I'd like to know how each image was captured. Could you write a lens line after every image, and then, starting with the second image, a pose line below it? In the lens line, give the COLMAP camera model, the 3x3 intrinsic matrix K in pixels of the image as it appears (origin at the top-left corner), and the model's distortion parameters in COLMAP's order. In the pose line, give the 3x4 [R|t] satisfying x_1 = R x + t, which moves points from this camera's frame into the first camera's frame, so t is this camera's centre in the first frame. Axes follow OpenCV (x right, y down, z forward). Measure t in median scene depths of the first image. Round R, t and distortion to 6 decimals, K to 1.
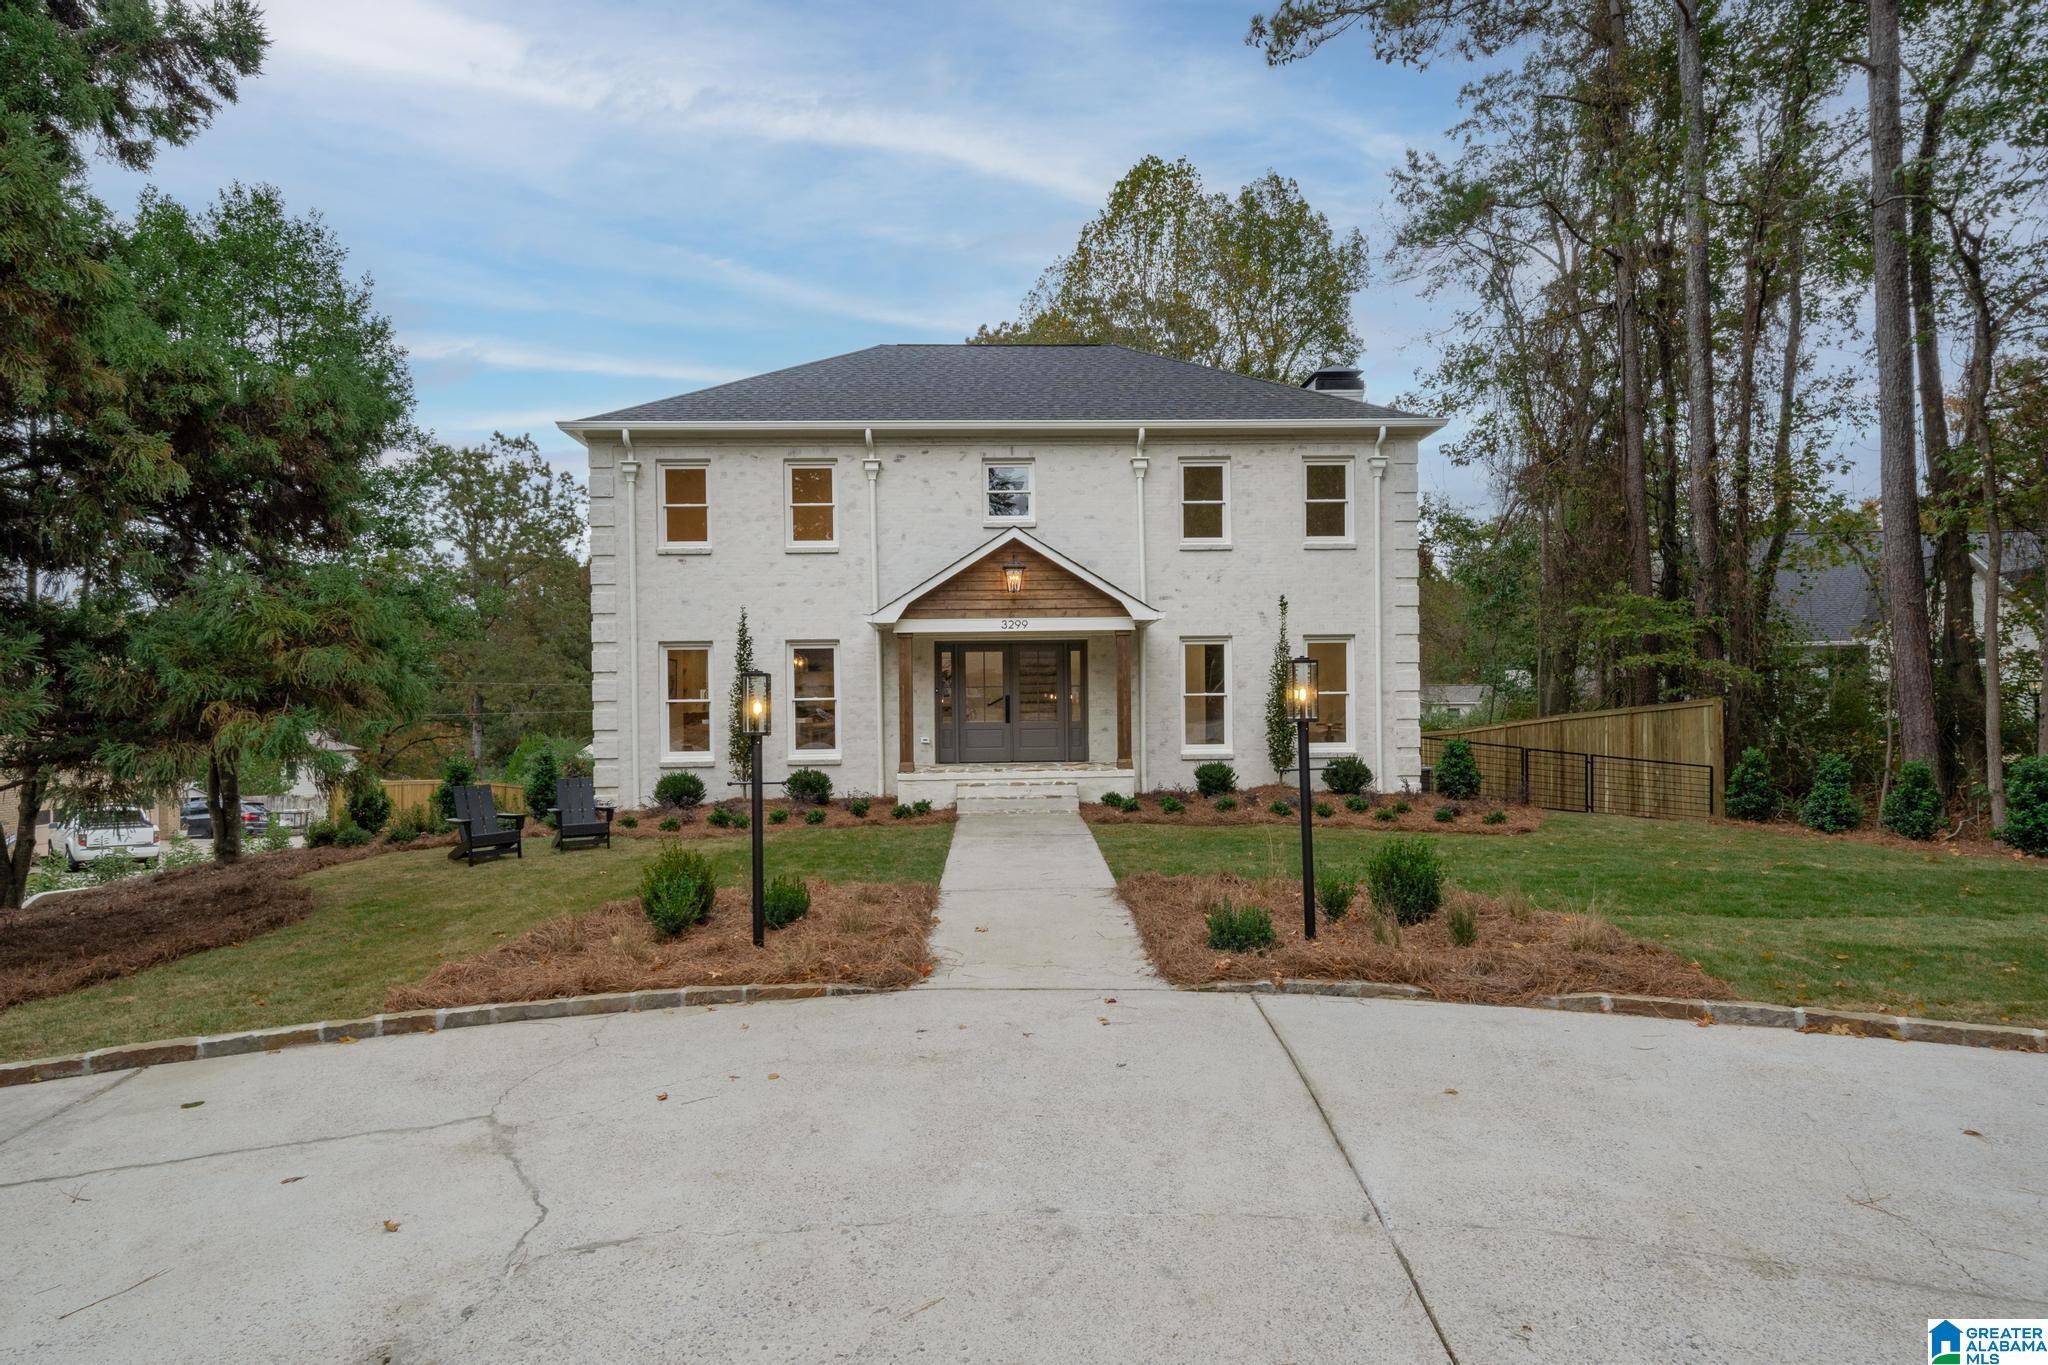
lens RADIAL K [[1107.9, 0, 1024.0], [0, 1107.9, 682.5], [0, 0, 1]] dist [0.006077, 0.000683]
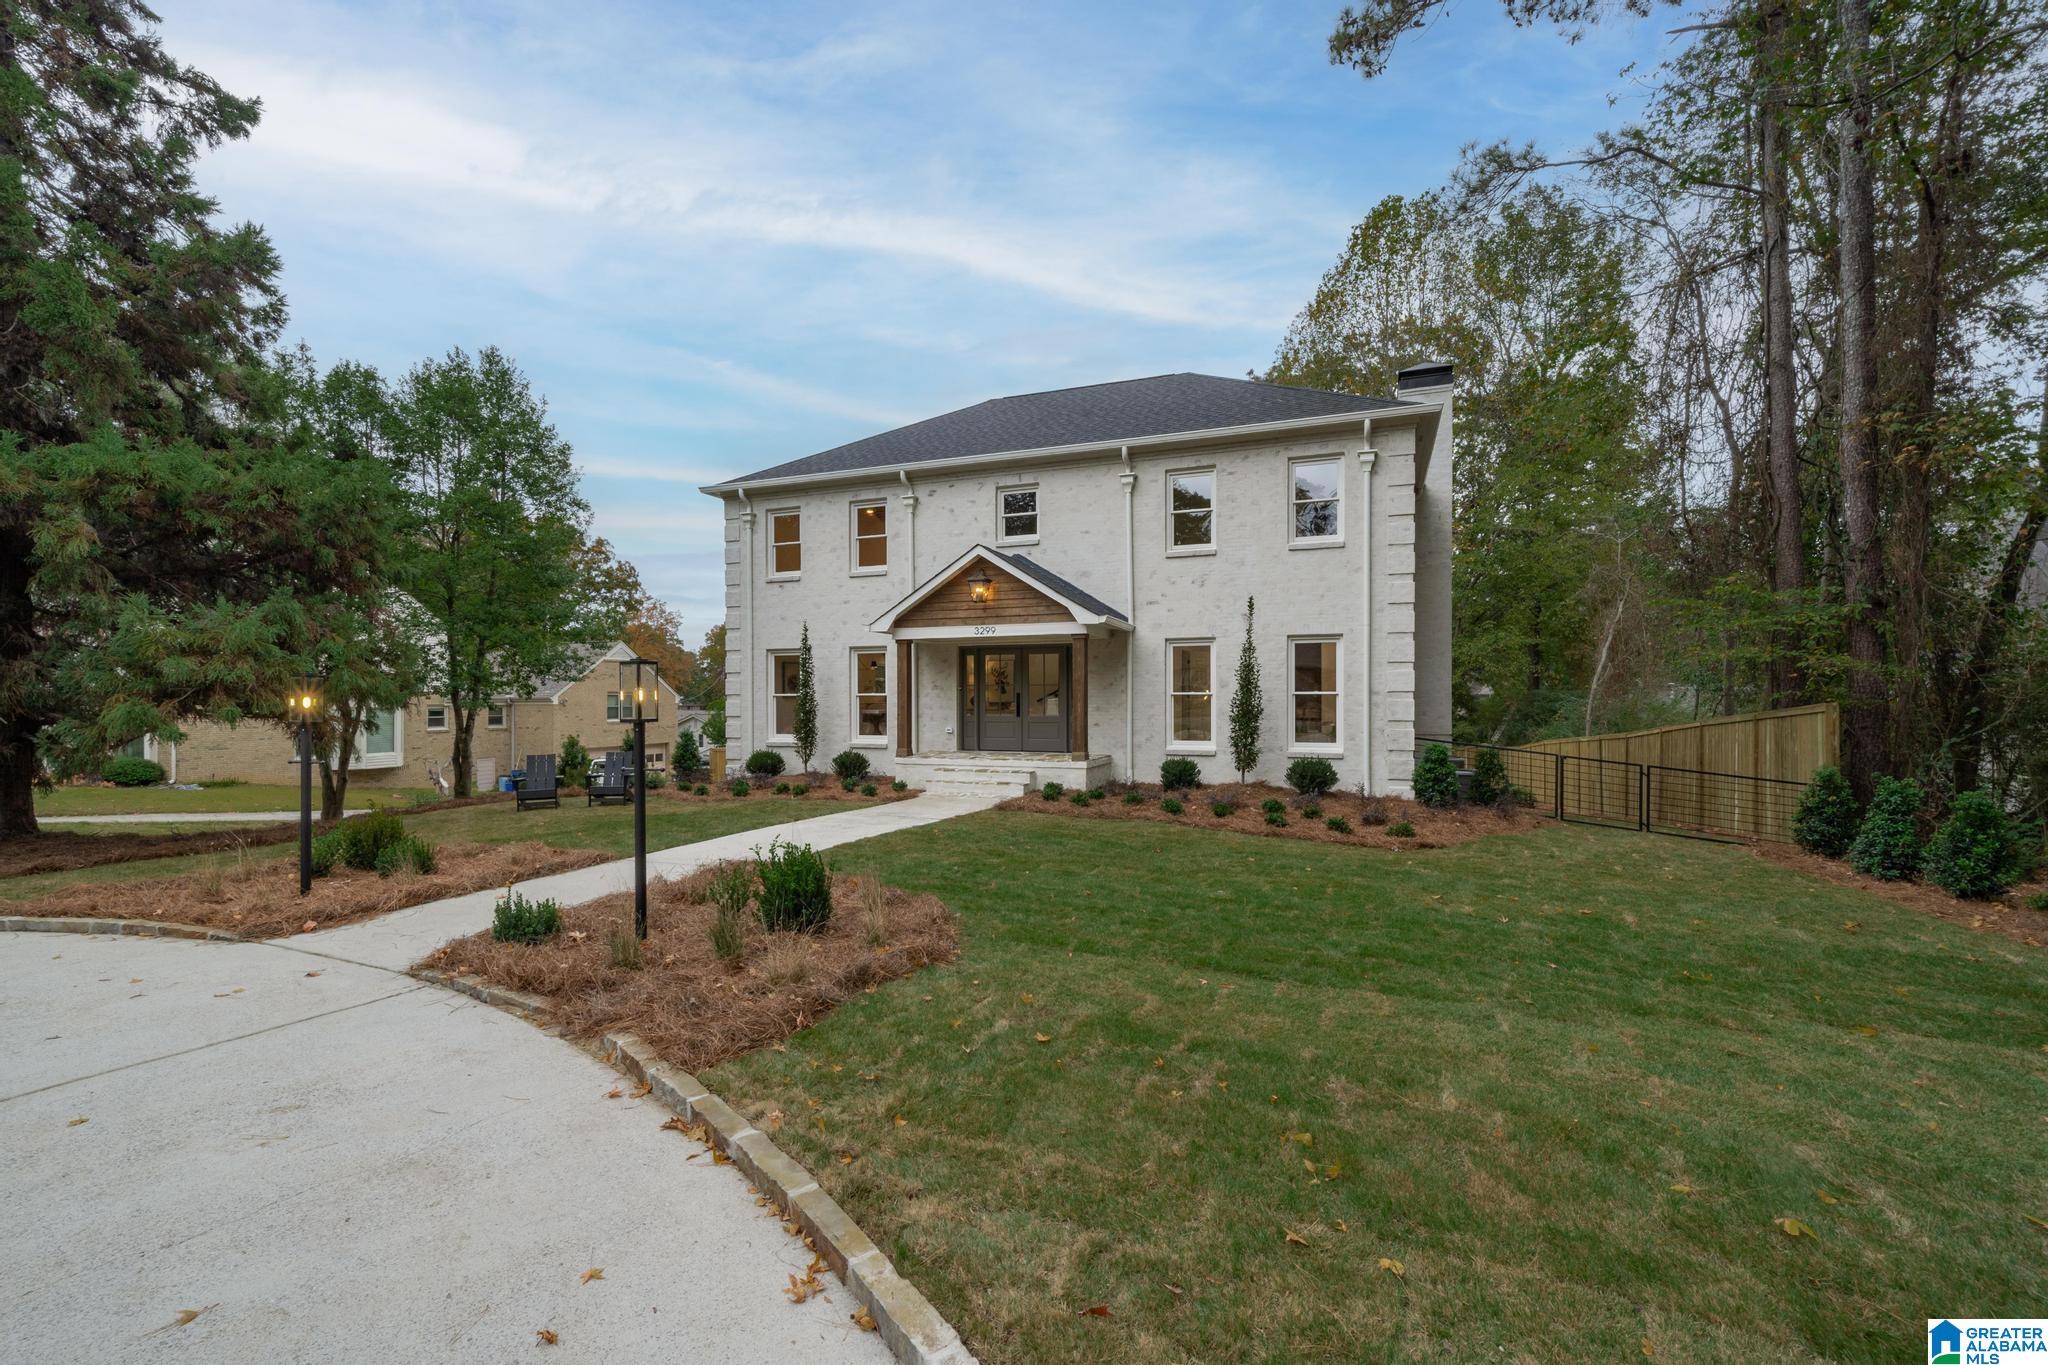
lens RADIAL K [[892.0, 0, 1024.0], [0, 892.0, 682.5], [0, 0, 1]] dist [-0.000466, -0.000064]
pose [[0.914025, 0.003335, -0.405644, 0.370945], [-0.002048, 0.999991, 0.003608, -0.002257], [0.405653, -0.002467, 0.914024, 0.163725]]
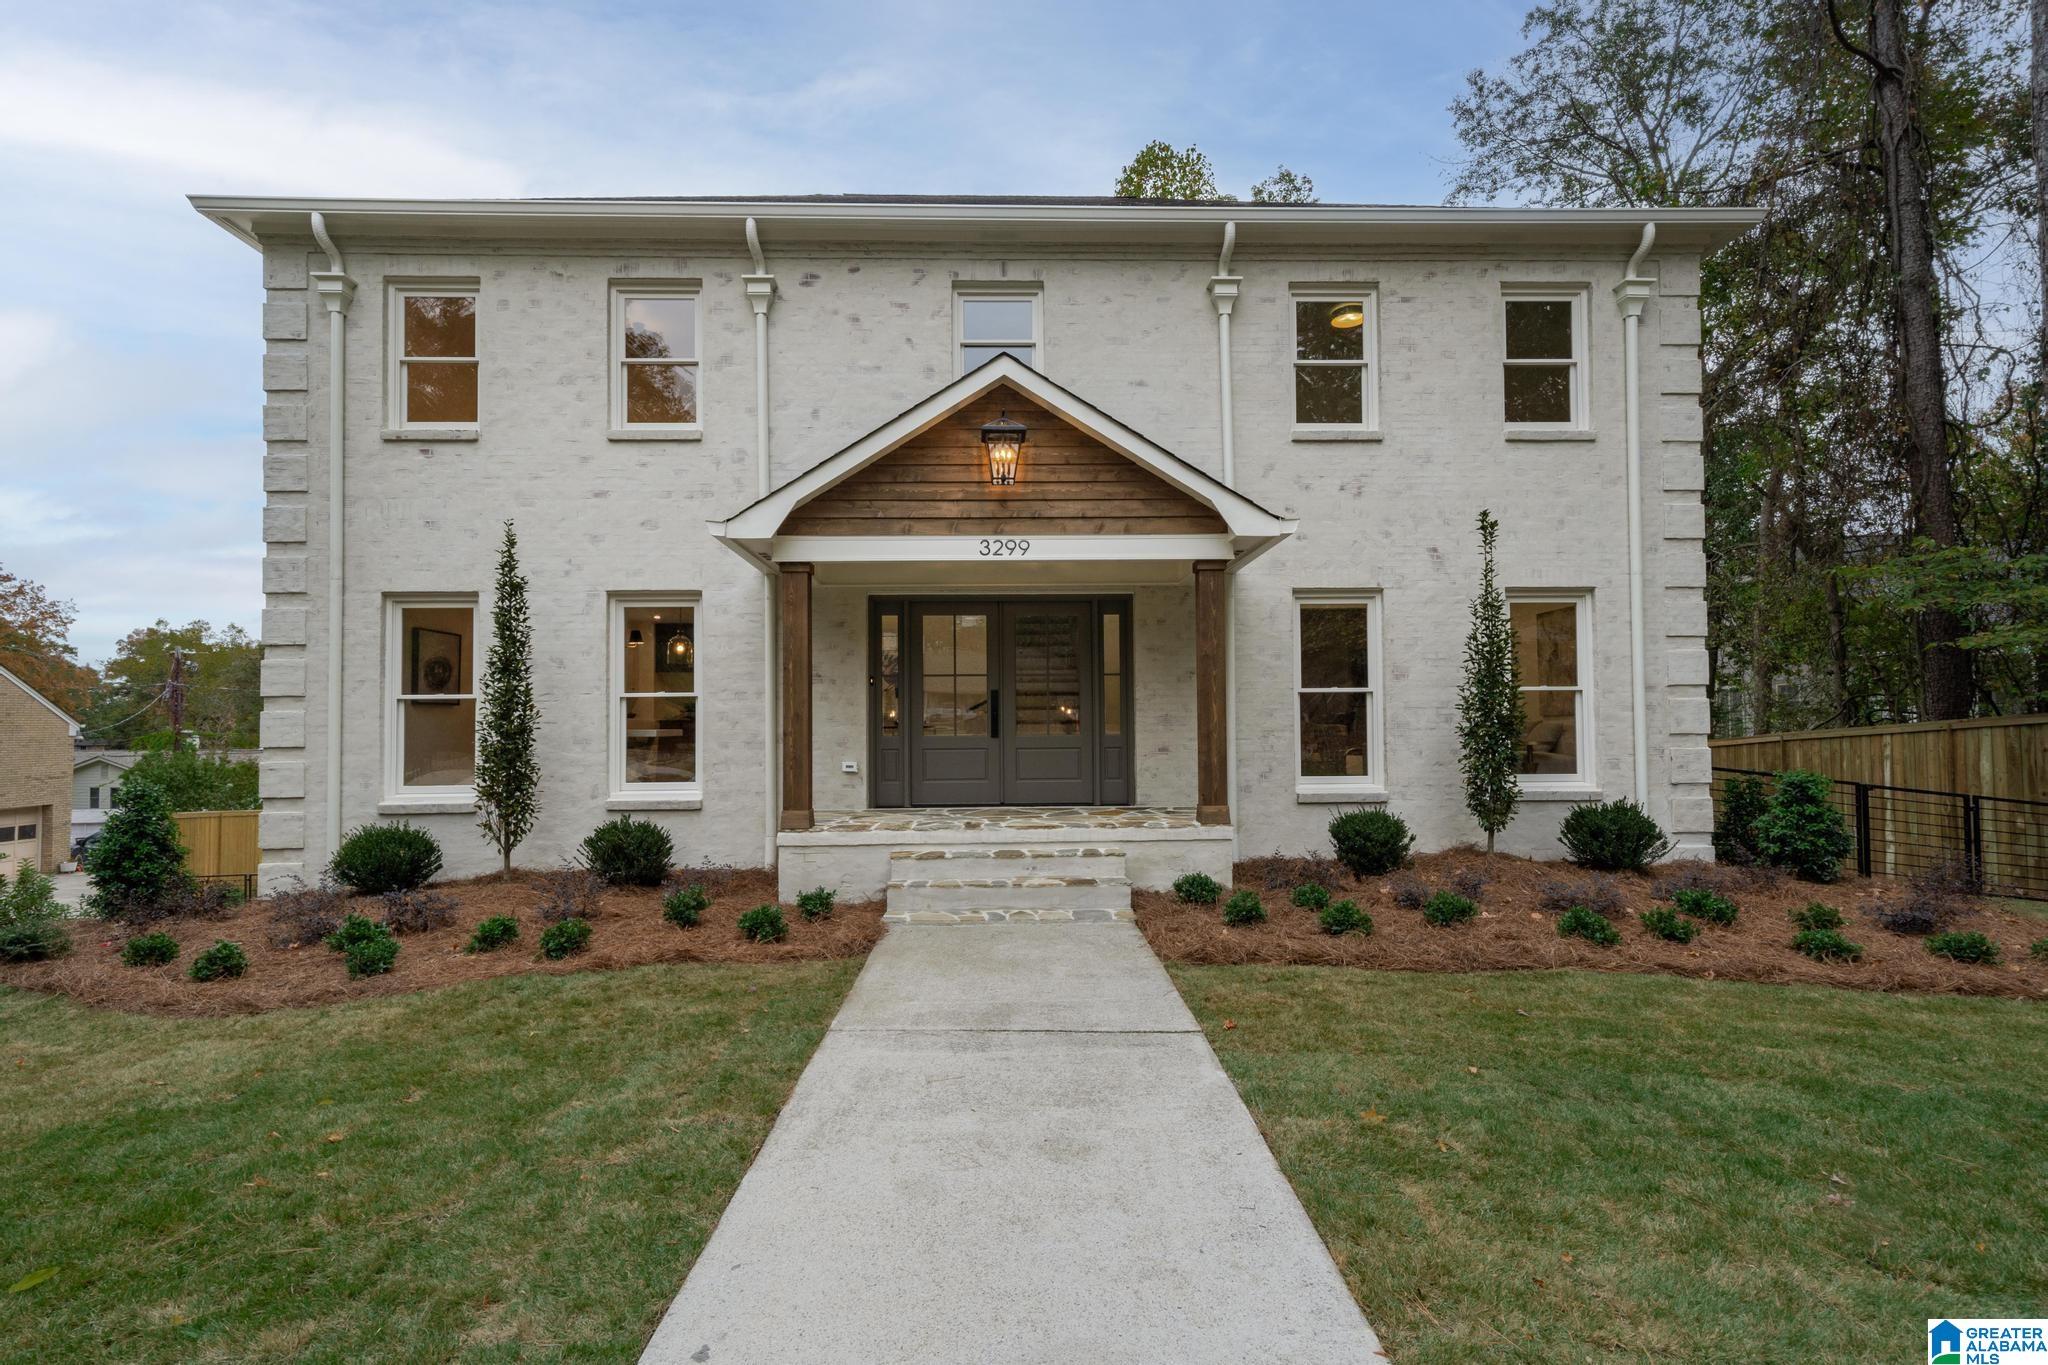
lens RADIAL K [[959.5, 0, 1011.8], [0, 959.5, 687.3], [0, 0, 1]] dist [0.012822, 0.000217]
pose [[0.999914, 0.003475, -0.012612, 0.000639], [-0.003794, 0.999670, -0.025411, 0.023341], [0.012519, 0.025457, 0.999598, 0.507170]]
